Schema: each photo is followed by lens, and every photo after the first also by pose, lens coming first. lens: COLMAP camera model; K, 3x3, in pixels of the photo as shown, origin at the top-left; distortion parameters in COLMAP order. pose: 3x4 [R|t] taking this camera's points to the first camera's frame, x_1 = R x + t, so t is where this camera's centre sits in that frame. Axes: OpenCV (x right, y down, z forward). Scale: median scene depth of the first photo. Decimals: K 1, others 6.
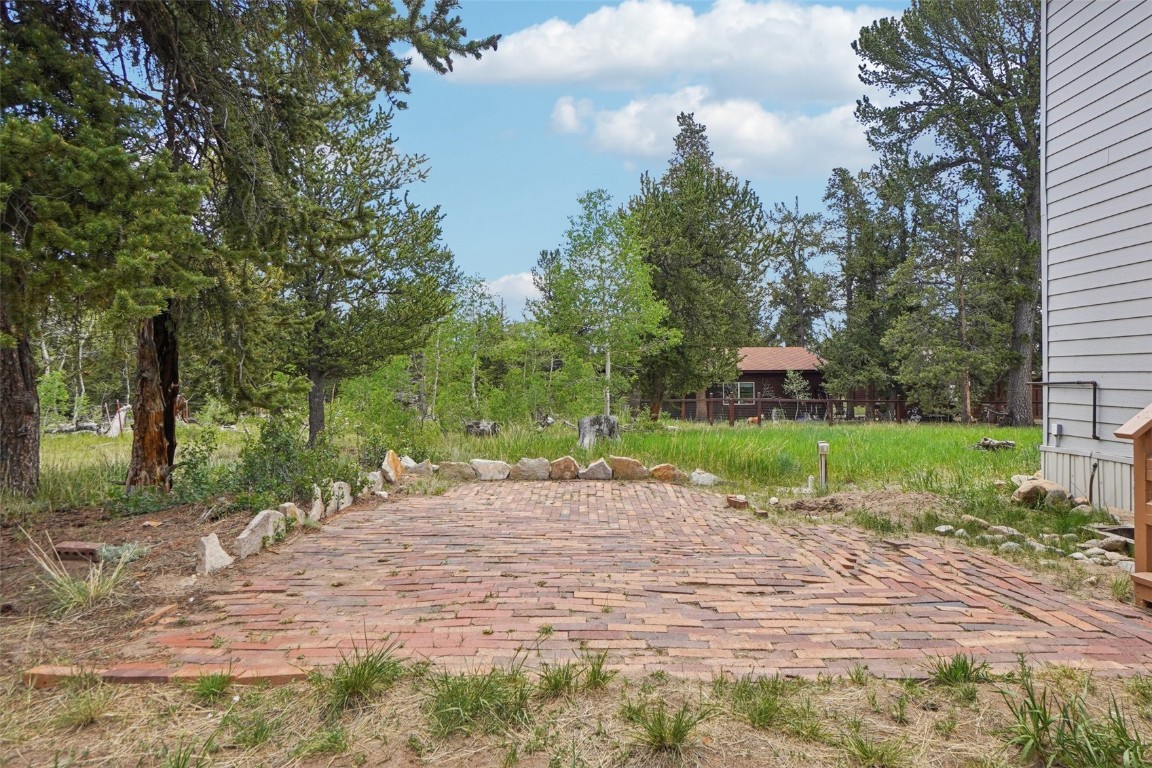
lens RADIAL K [[683.9, 0, 573.3], [0, 683.9, 378.8], [0, 0, 1]] dist [-0.003383, -0.000093]
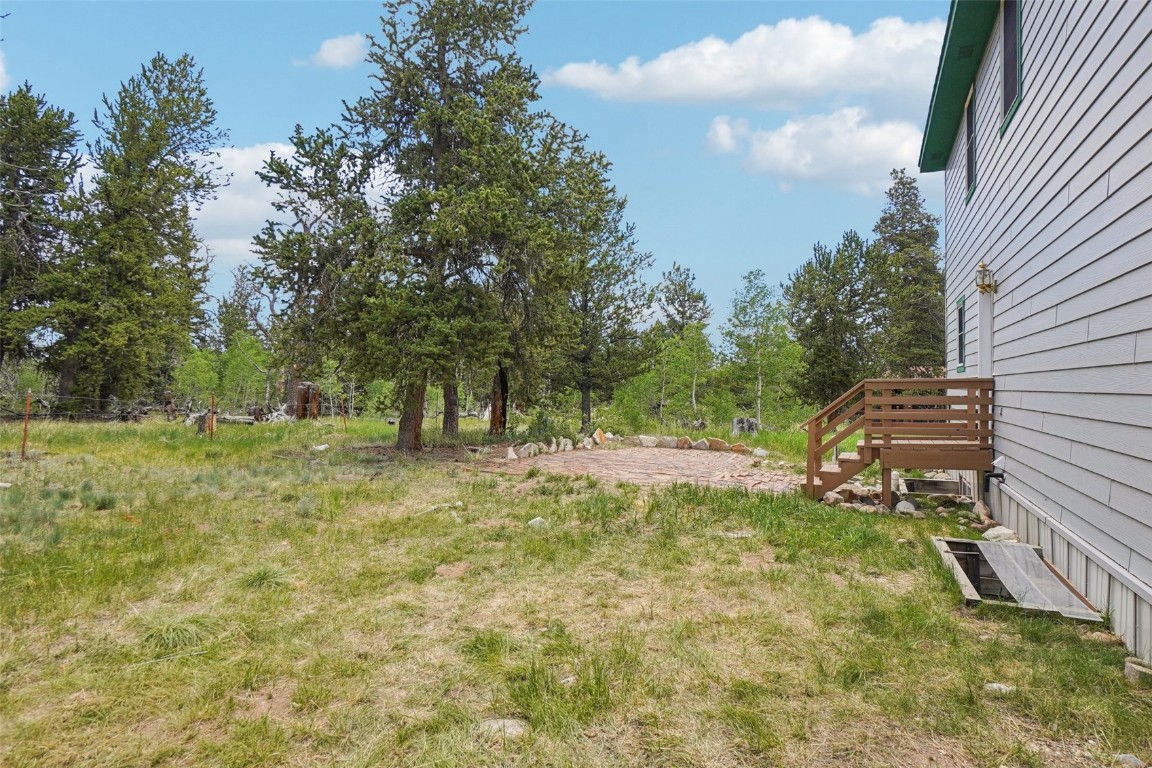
lens RADIAL K [[579.9, 0, 574.7], [0, 579.9, 375.3], [0, 0, 1]] dist [-0.041685, 0.018950]
pose [[0.903218, 0.007256, -0.429121, 0.122910], [-0.016664, 0.999696, -0.018172, -0.006250], [0.428859, 0.023564, 0.903064, -0.178182]]
